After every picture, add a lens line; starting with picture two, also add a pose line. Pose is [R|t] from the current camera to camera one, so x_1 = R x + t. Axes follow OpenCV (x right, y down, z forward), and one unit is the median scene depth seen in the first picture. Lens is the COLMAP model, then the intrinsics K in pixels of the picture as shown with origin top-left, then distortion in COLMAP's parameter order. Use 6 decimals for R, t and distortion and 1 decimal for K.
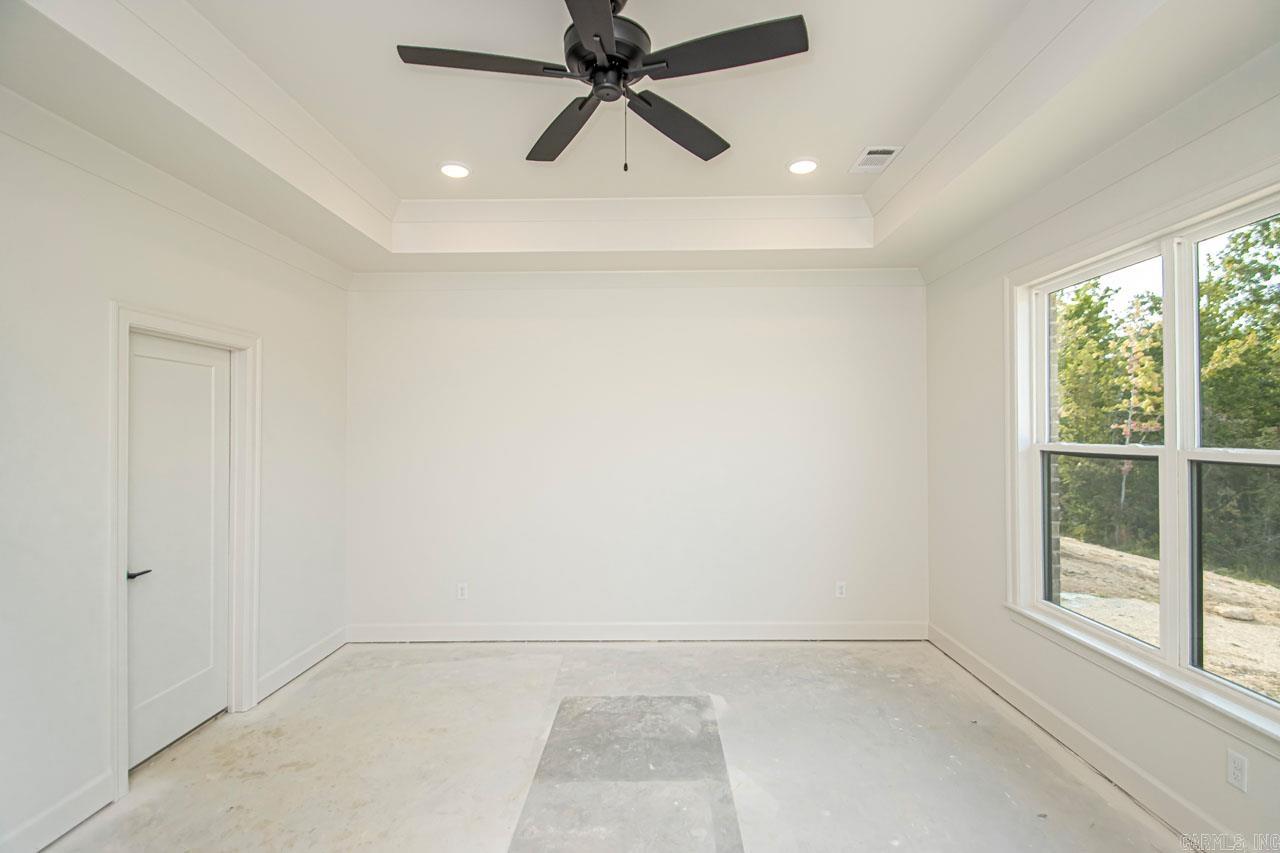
lens RADIAL K [[593.1, 0, 642.4], [0, 593.1, 425.3], [0, 0, 1]] dist [0.013407, -0.008906]
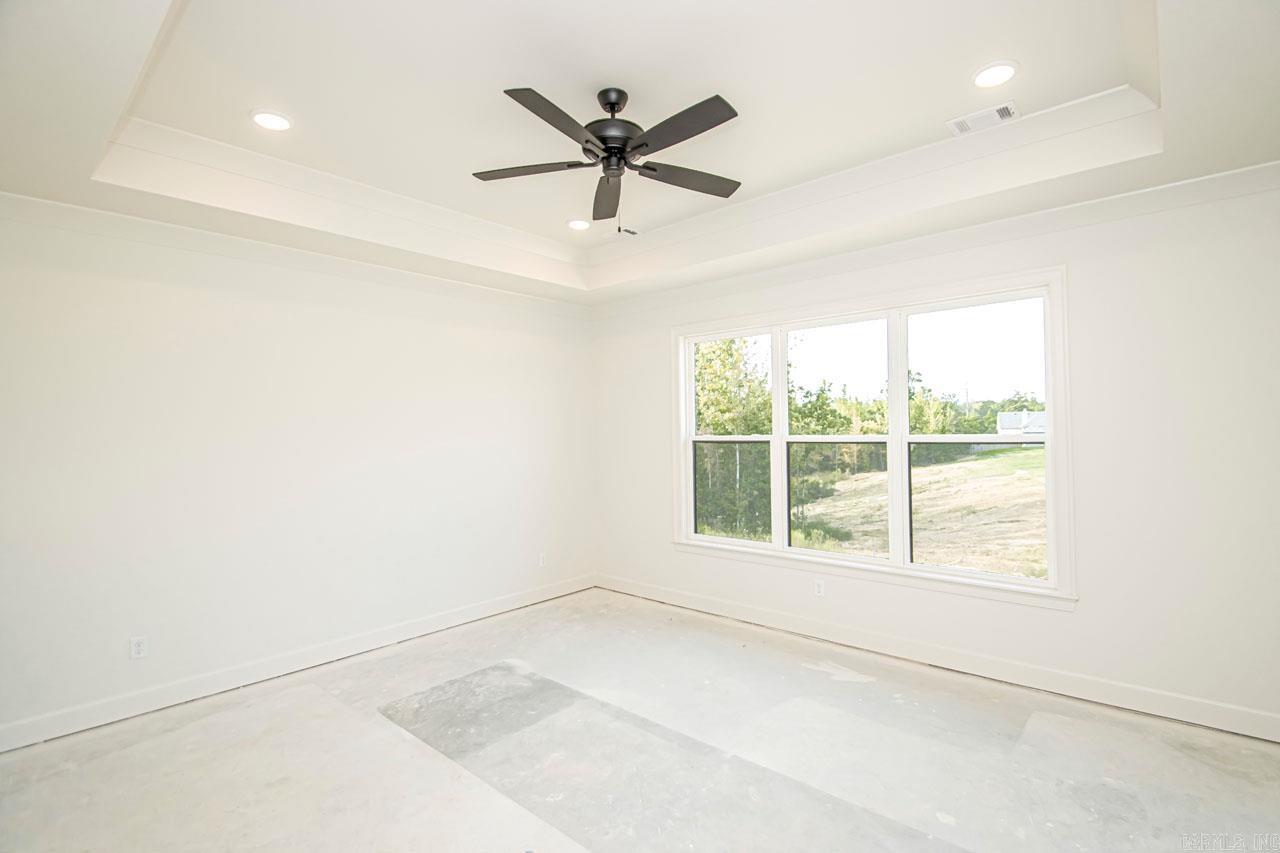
lens RADIAL K [[593.1, 0, 652.6], [0, 593.1, 418.3], [0, 0, 1]] dist [0.013407, -0.008906]
pose [[0.649961, 0.014897, 0.759822, -0.588723], [0.001320, 0.999784, -0.020732, 0.014758], [-0.759966, 0.014478, 0.649801, 0.038925]]
